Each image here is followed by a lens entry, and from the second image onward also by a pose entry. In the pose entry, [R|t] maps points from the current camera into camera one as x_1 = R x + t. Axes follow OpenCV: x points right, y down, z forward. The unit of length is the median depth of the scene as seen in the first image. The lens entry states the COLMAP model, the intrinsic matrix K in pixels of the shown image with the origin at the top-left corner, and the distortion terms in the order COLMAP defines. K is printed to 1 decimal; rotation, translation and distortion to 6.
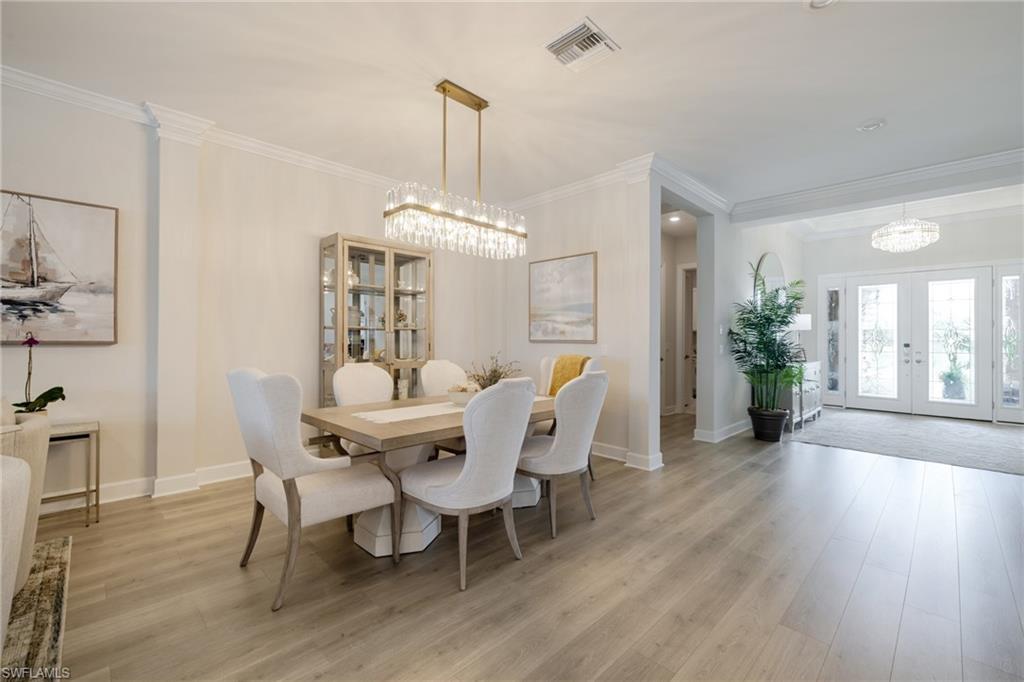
lens RADIAL K [[422.0, 0, 512.1], [0, 422.0, 311.7], [0, 0, 1]] dist [-0.000847, -0.000084]
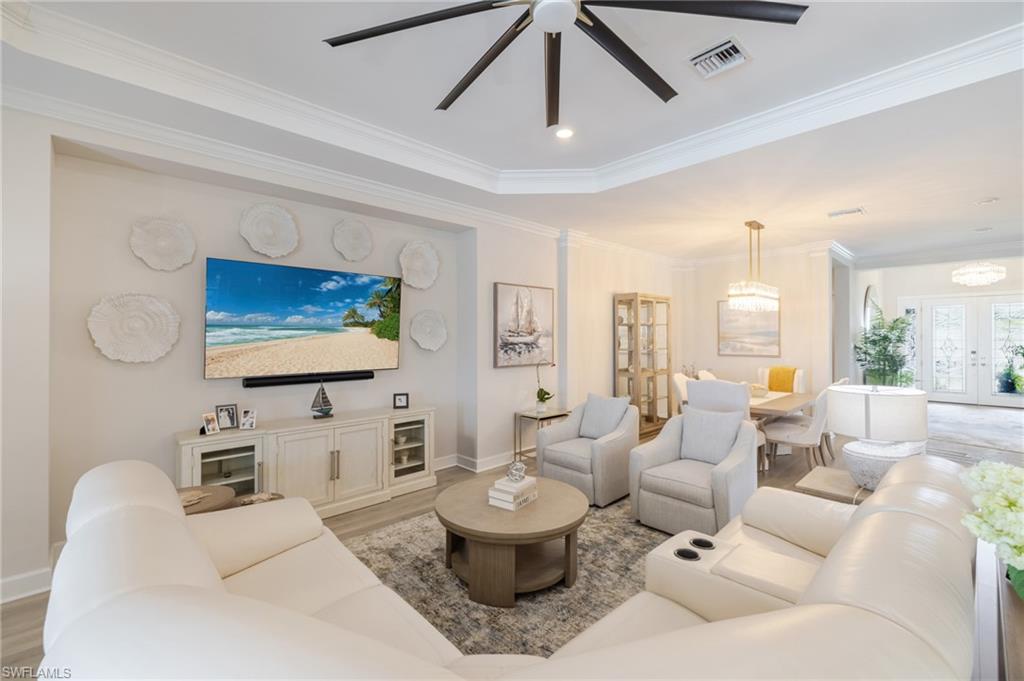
lens RADIAL K [[428.6, 0, 511.0], [0, 428.6, 321.8], [0, 0, 1]] dist [0.002305, 0.000164]
pose [[0.999787, -0.010738, -0.017606, -0.821353], [0.011217, 0.999563, 0.027335, -0.117597], [0.017304, -0.027527, 0.999471, -0.620245]]
